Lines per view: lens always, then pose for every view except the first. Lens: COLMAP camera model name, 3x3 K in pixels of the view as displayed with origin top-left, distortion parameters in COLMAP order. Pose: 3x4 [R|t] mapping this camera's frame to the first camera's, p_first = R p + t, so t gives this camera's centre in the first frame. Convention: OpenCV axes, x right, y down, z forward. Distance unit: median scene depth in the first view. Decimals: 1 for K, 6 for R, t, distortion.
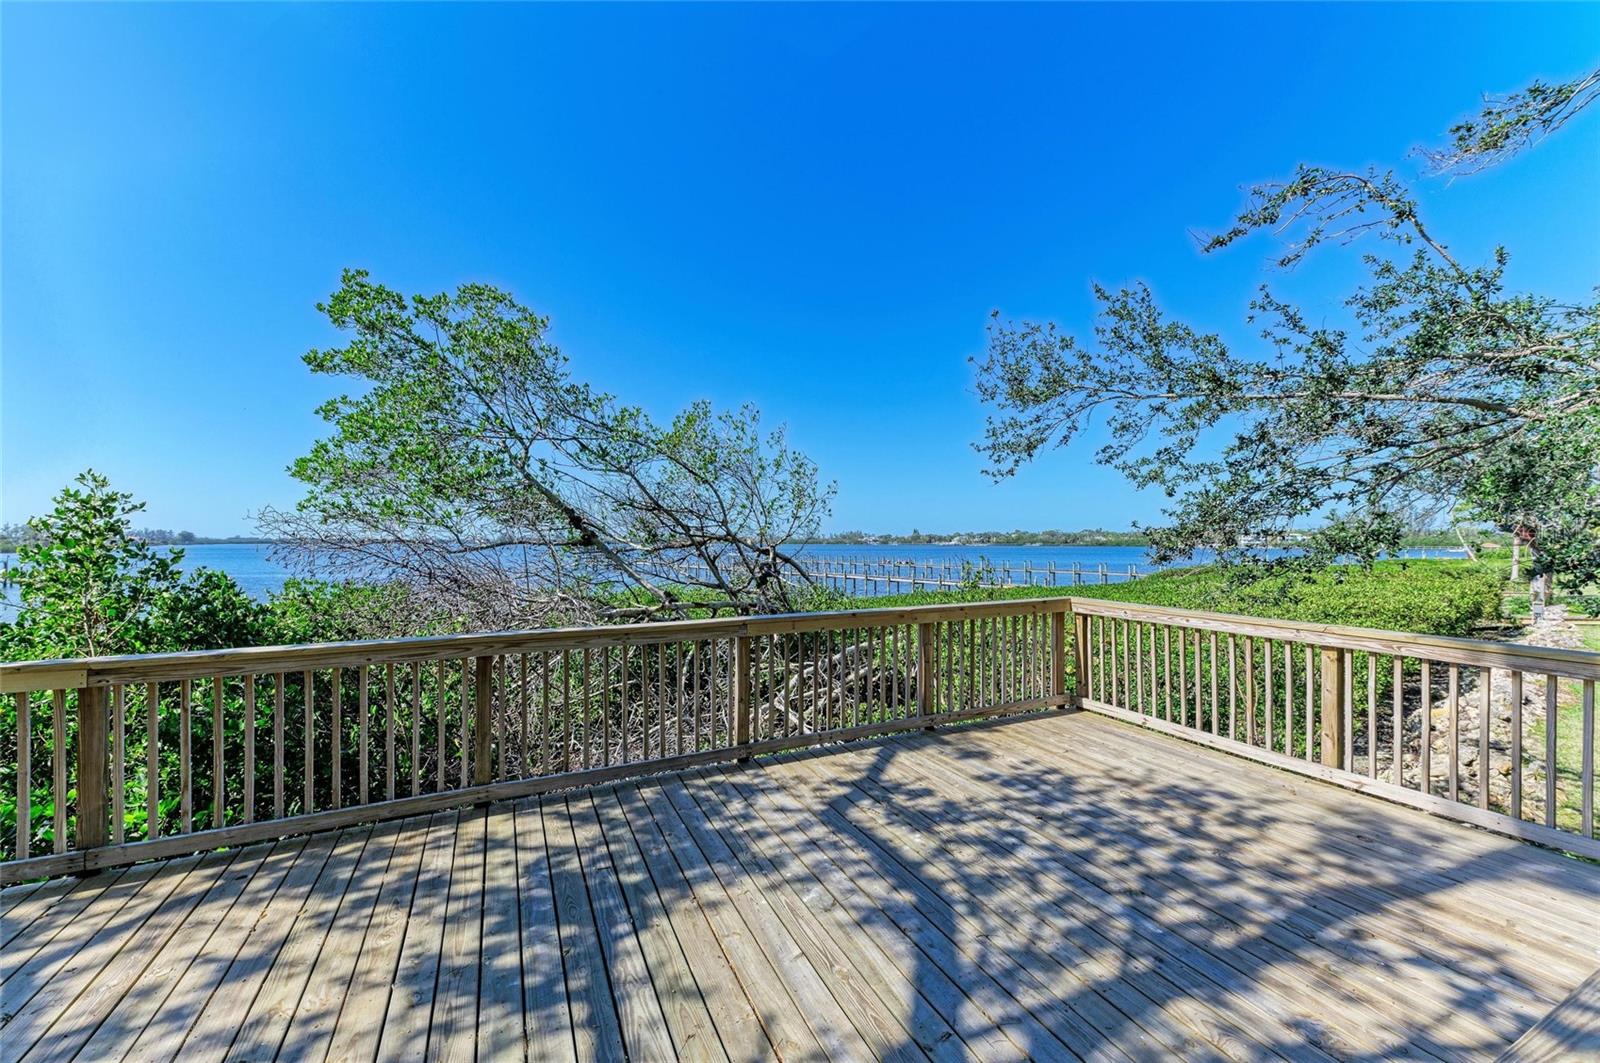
lens RADIAL K [[614.0, 0, 803.5], [0, 614.0, 531.4], [0, 0, 1]] dist [0.000738, -0.002848]
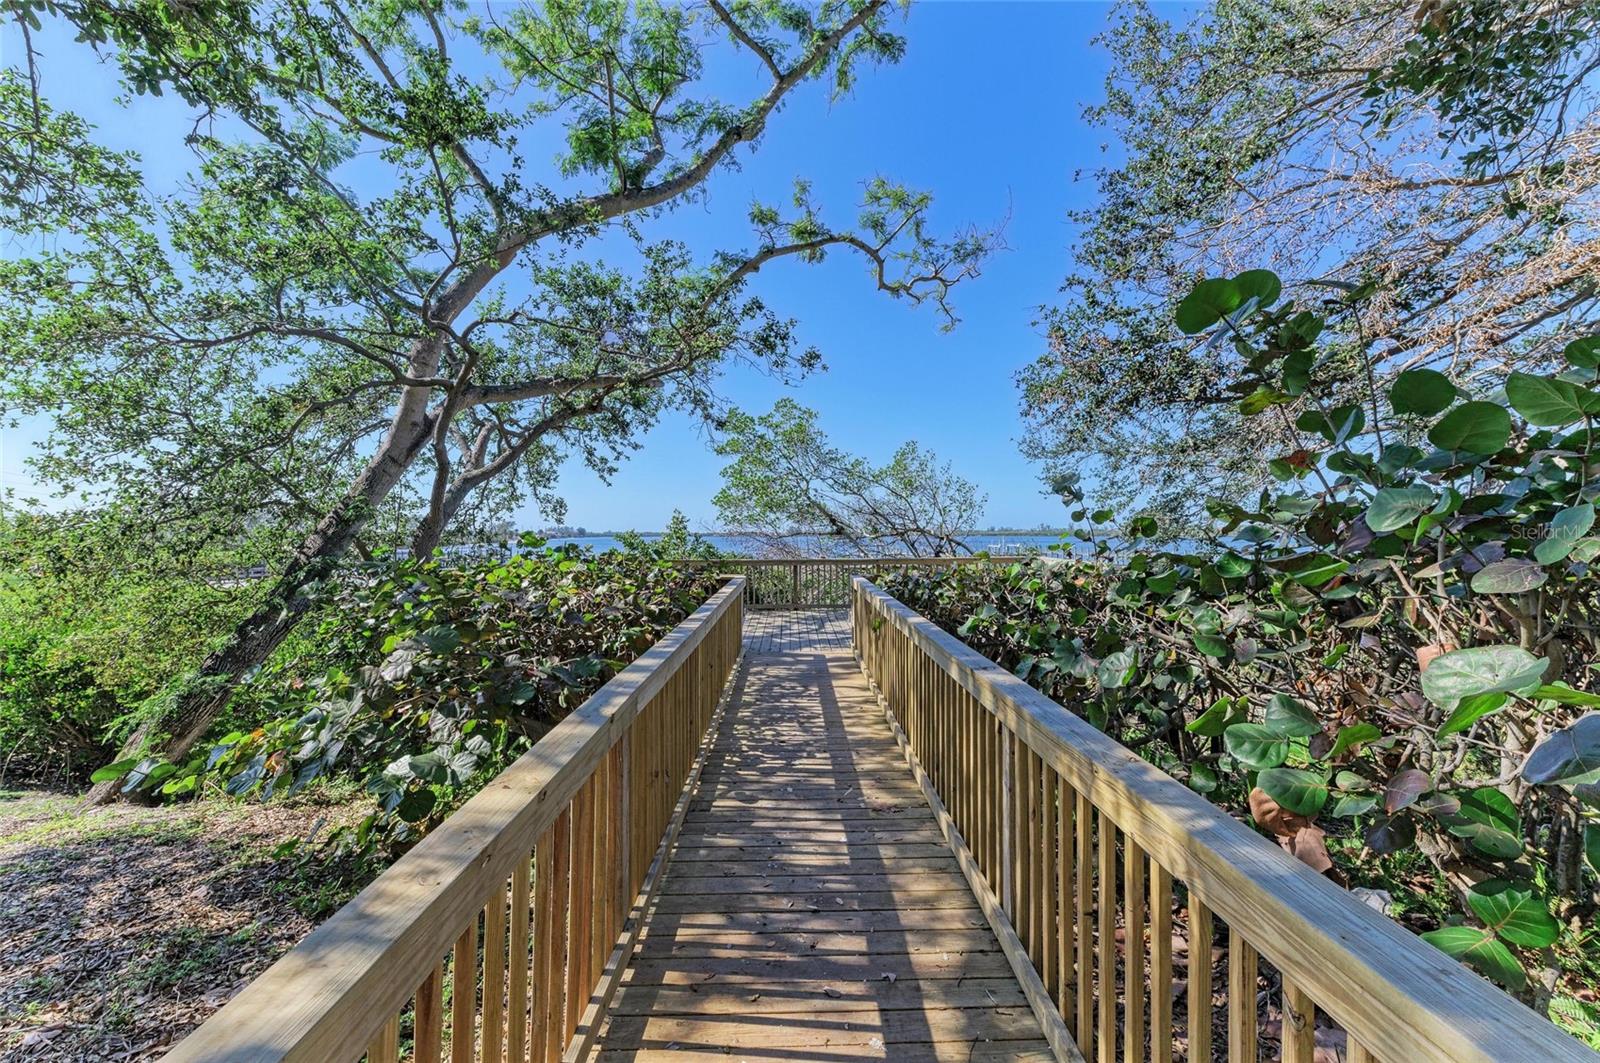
lens RADIAL K [[614.0, 0, 803.5], [0, 614.0, 531.4], [0, 0, 1]] dist [0.000738, -0.002848]
pose [[0.911376, -0.005590, -0.411537, 0.535218], [0.011291, 0.999871, 0.011423, -0.015412], [0.411420, -0.015057, 0.911322, -1.247943]]
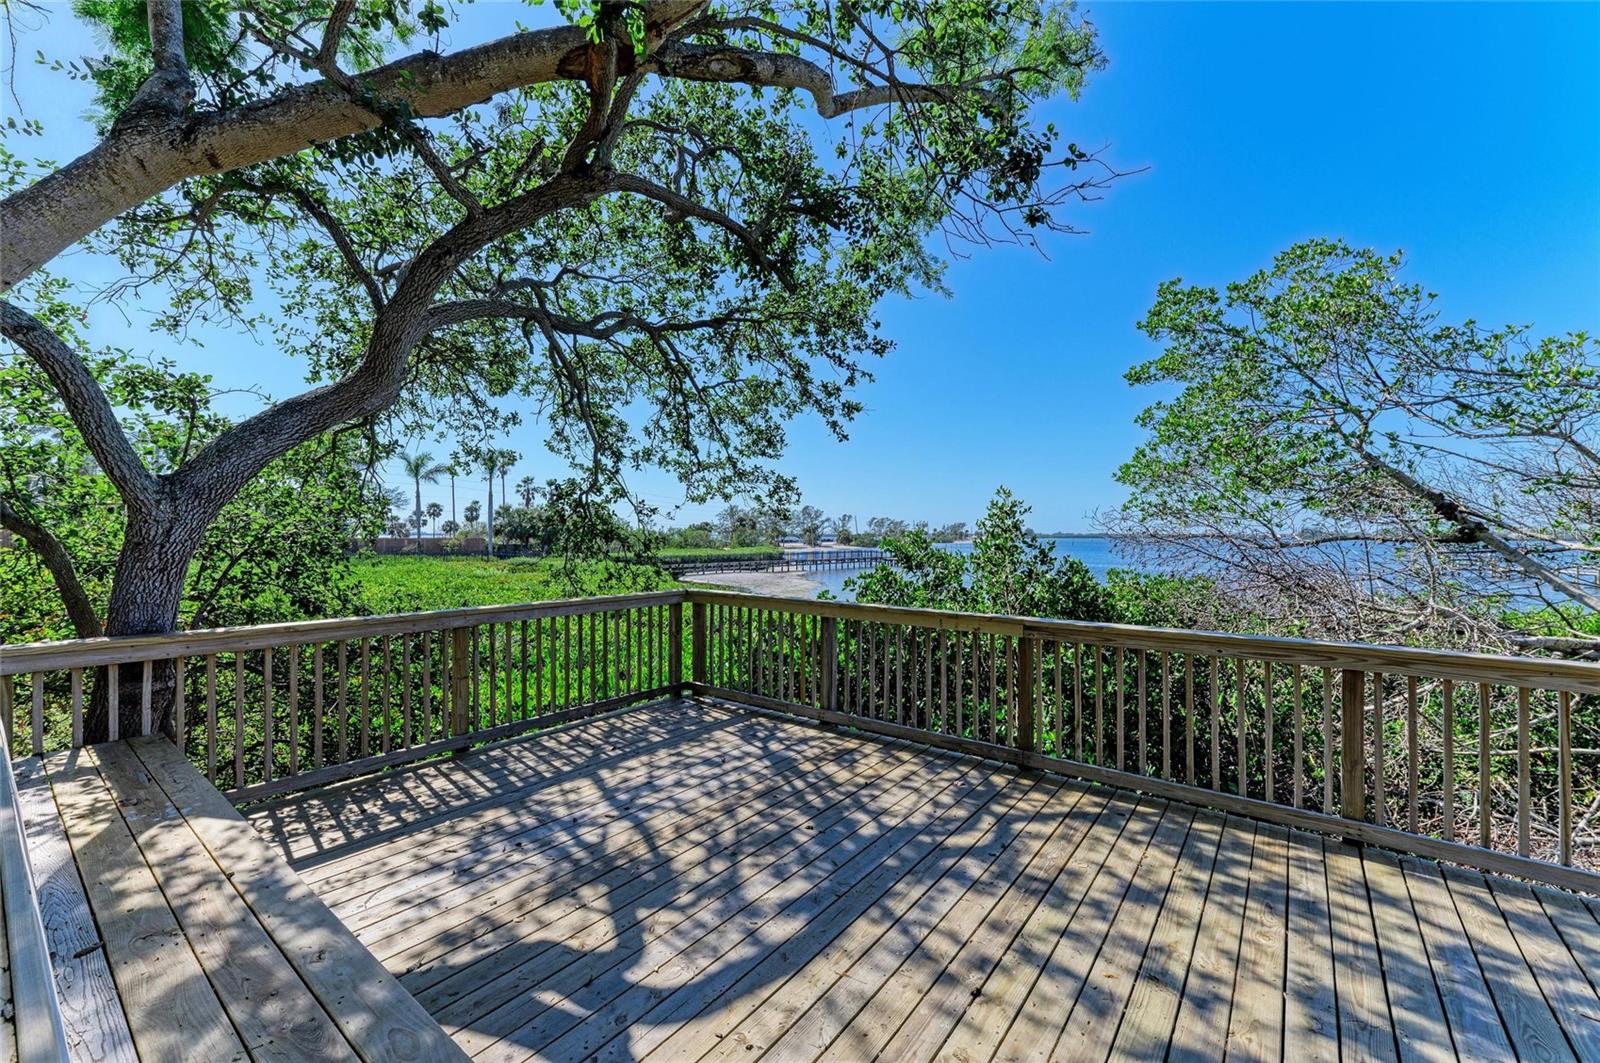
lens RADIAL K [[614.0, 0, 803.5], [0, 614.0, 531.4], [0, 0, 1]] dist [0.000738, -0.002848]
pose [[0.421538, -0.004468, -0.906800, -0.047933], [0.011843, 0.999930, 0.000578, -0.000119], [0.906733, -0.010983, 0.421561, -0.039739]]
